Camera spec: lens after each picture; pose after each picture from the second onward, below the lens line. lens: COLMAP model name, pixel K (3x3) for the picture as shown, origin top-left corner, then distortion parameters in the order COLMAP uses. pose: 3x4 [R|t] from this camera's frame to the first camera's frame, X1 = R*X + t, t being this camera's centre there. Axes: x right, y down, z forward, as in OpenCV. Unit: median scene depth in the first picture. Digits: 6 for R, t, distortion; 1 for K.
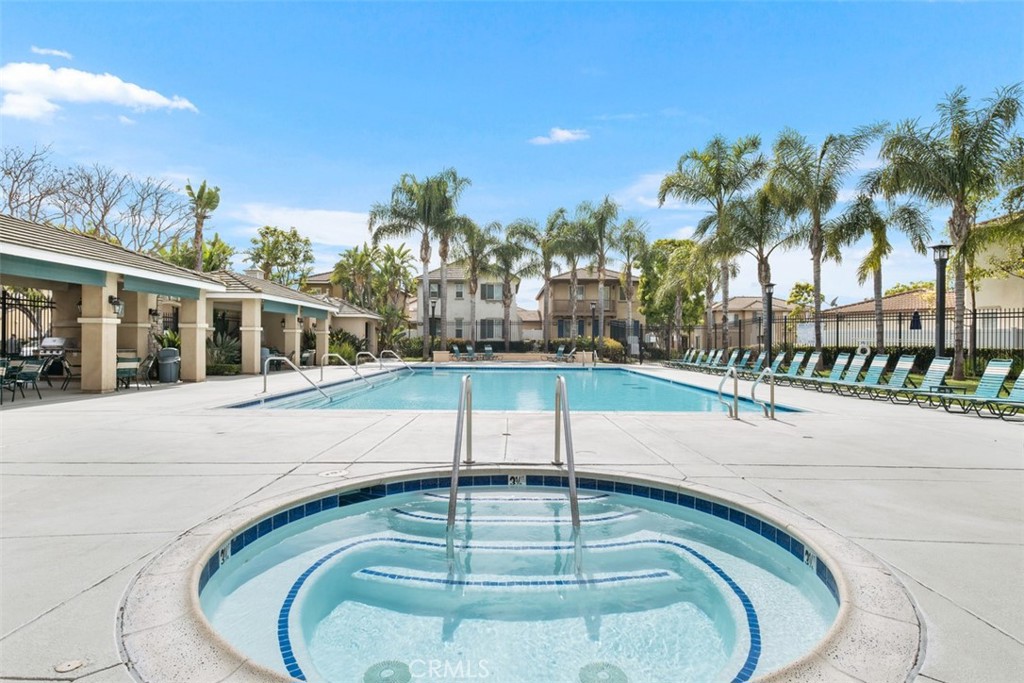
lens RADIAL K [[557.4, 0, 512.0], [0, 557.4, 341.5], [0, 0, 1]] dist [0.000556, 0.000005]
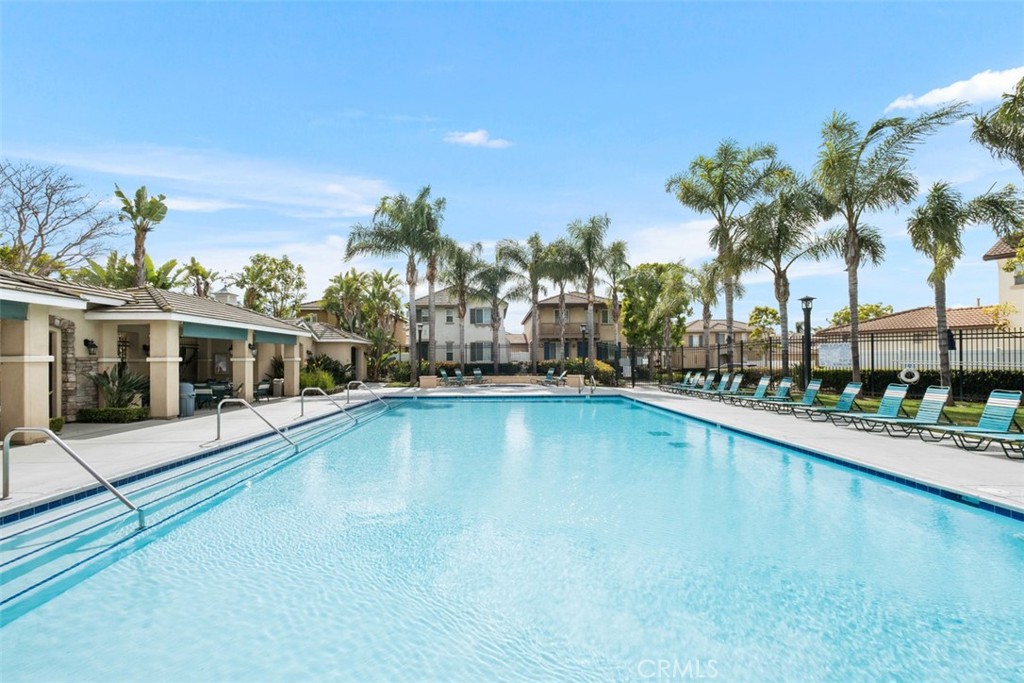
lens RADIAL K [[440.0, 0, 511.8], [0, 440.0, 357.9], [0, 0, 1]] dist [0.000581, 0.000087]
pose [[0.999560, -0.012096, 0.027083, -0.001628], [0.012173, 0.999922, -0.002688, -0.009587], [-0.027048, 0.003016, 0.999630, 0.205688]]
